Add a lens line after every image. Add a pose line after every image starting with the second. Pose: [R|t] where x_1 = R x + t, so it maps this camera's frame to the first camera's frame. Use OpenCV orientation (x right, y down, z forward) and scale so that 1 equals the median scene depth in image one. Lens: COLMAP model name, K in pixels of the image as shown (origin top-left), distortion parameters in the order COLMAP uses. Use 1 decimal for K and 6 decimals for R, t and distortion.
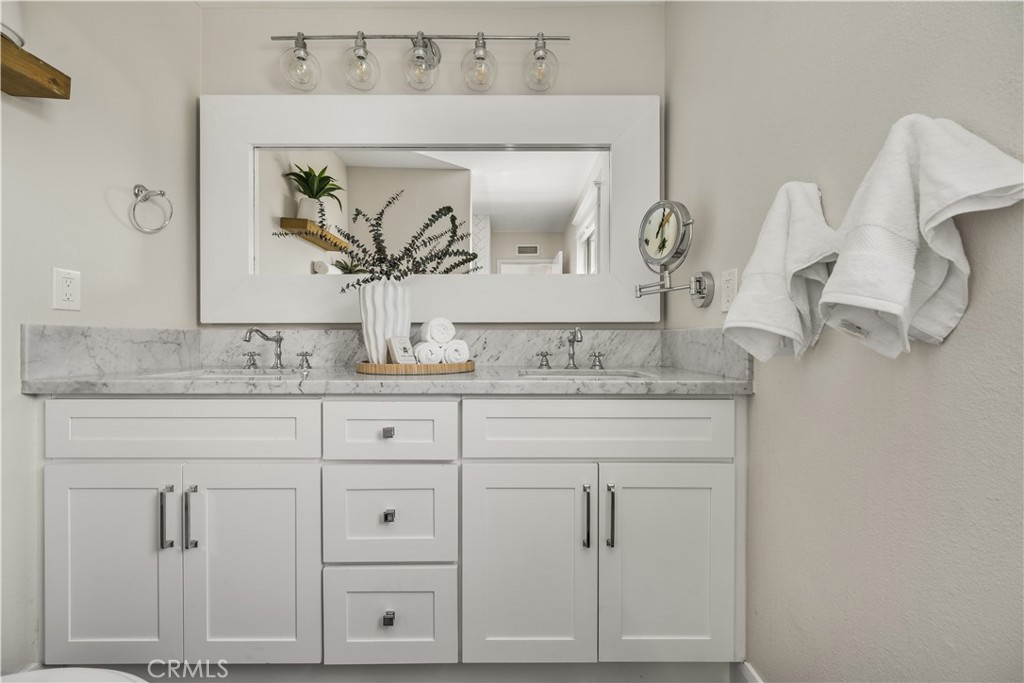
lens RADIAL K [[421.5, 0, 512.0], [0, 421.5, 341.5], [0, 0, 1]] dist [-0.000242, -0.000038]
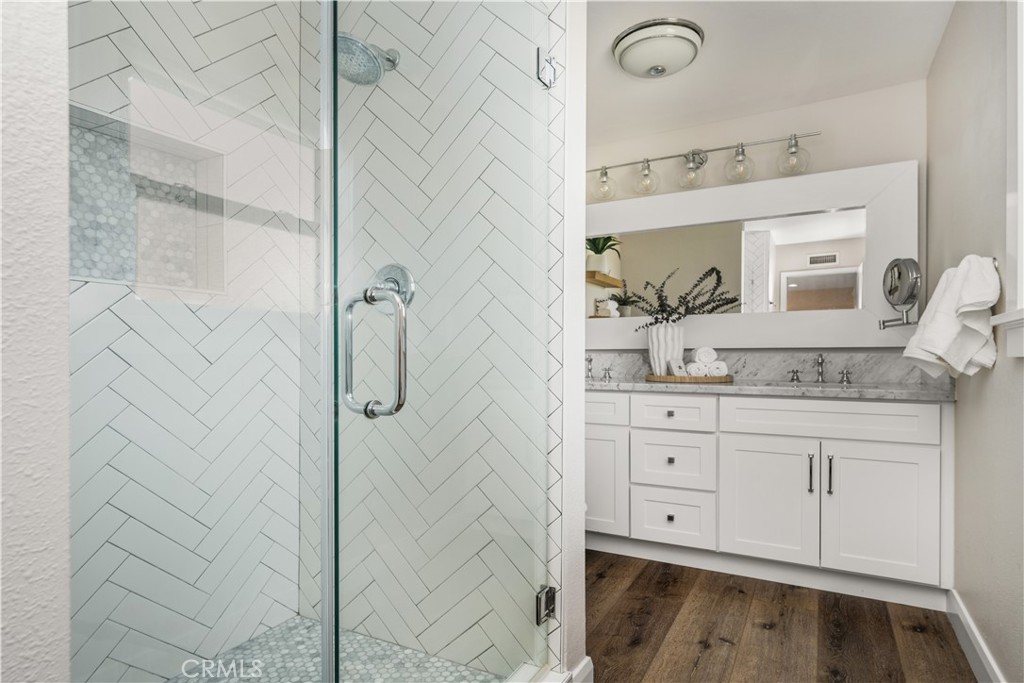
lens RADIAL K [[293.5, 0, 511.0], [0, 293.5, 363.5], [0, 0, 1]] dist [-0.000105, -0.000012]
pose [[0.722439, 0.001120, -0.691433, 0.057710], [0.005227, 0.999961, 0.007080, -0.006570], [0.691414, -0.008729, 0.722406, -0.271571]]
